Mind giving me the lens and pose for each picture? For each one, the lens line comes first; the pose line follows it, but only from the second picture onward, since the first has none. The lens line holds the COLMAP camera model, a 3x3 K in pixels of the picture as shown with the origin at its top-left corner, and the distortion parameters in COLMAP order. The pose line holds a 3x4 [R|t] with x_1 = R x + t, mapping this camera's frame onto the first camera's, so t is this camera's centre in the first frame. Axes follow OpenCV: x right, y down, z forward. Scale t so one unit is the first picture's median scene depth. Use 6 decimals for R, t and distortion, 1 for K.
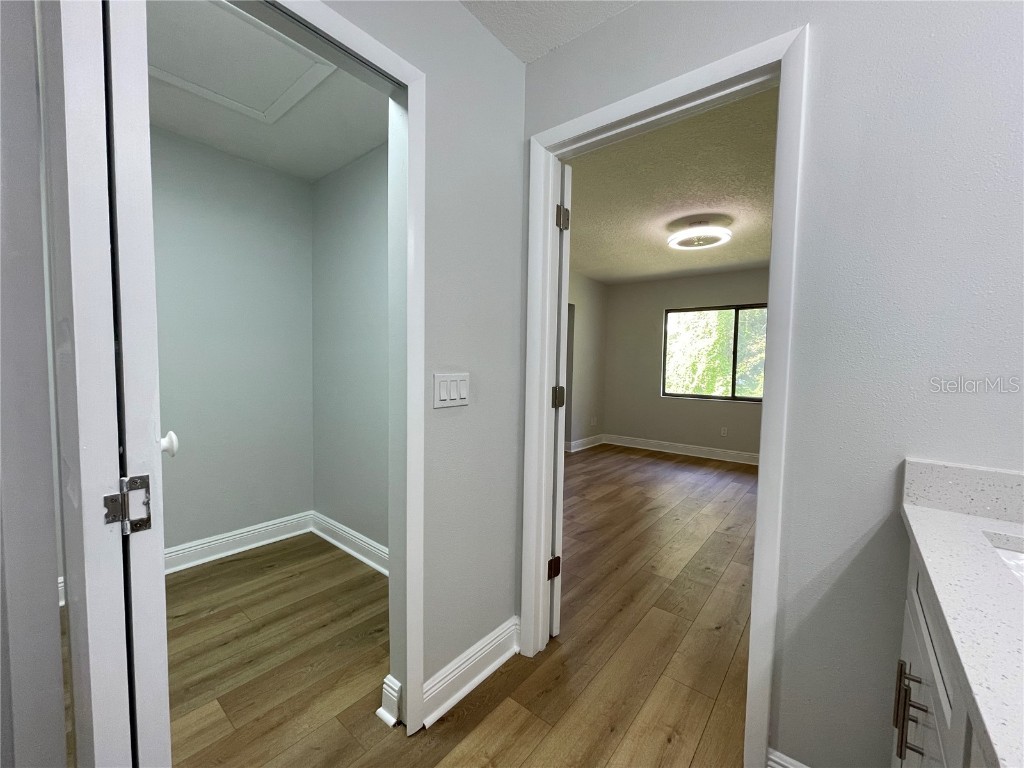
lens RADIAL K [[410.8, 0, 515.6], [0, 410.8, 380.3], [0, 0, 1]] dist [-0.001404, -0.001386]
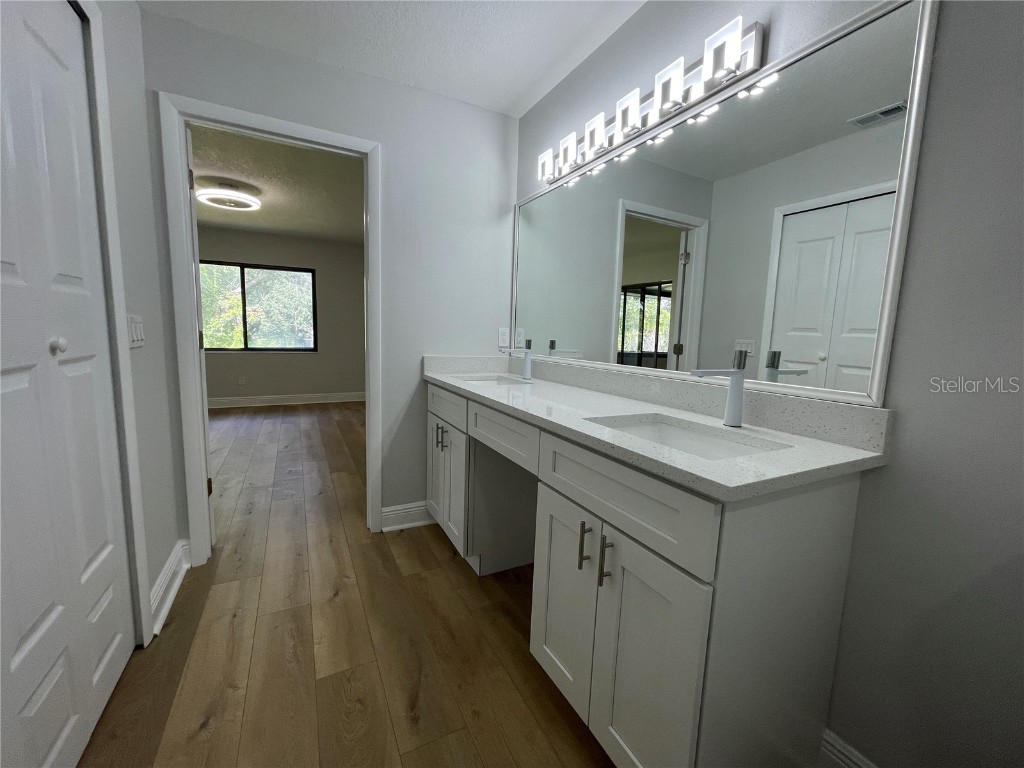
lens RADIAL K [[410.8, 0, 510.2], [0, 410.8, 374.4], [0, 0, 1]] dist [-0.001404, -0.001386]
pose [[0.394594, -0.104208, 0.912927, -0.376716], [0.021939, 0.994333, 0.104018, 0.020905], [-0.918594, -0.021016, 0.394644, -0.149811]]
